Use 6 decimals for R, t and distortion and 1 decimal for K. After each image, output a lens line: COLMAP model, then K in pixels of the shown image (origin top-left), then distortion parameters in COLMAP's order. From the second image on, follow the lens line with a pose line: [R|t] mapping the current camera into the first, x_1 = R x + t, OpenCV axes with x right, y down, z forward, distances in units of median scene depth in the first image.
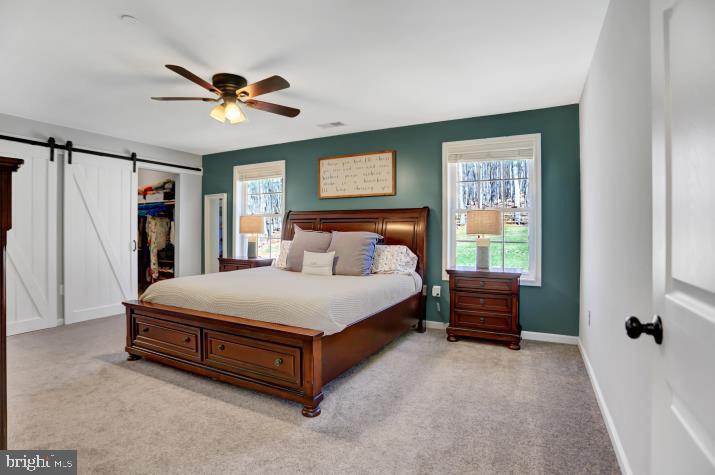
lens RADIAL K [[352.7, 0, 359.3], [0, 352.7, 232.1], [0, 0, 1]] dist [-0.037022, 0.006112]
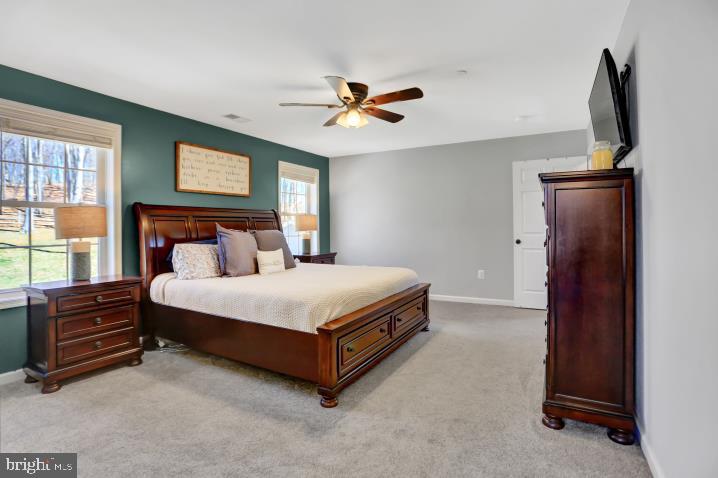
lens RADIAL K [[354.2, 0, 359.8], [0, 354.2, 233.4], [0, 0, 1]] dist [-0.037022, 0.006112]
pose [[0.049913, -0.016084, 0.998624, -0.944723], [0.026541, 0.999539, 0.014772, 0.000490], [-0.998401, 0.025767, 0.050317, 0.585944]]
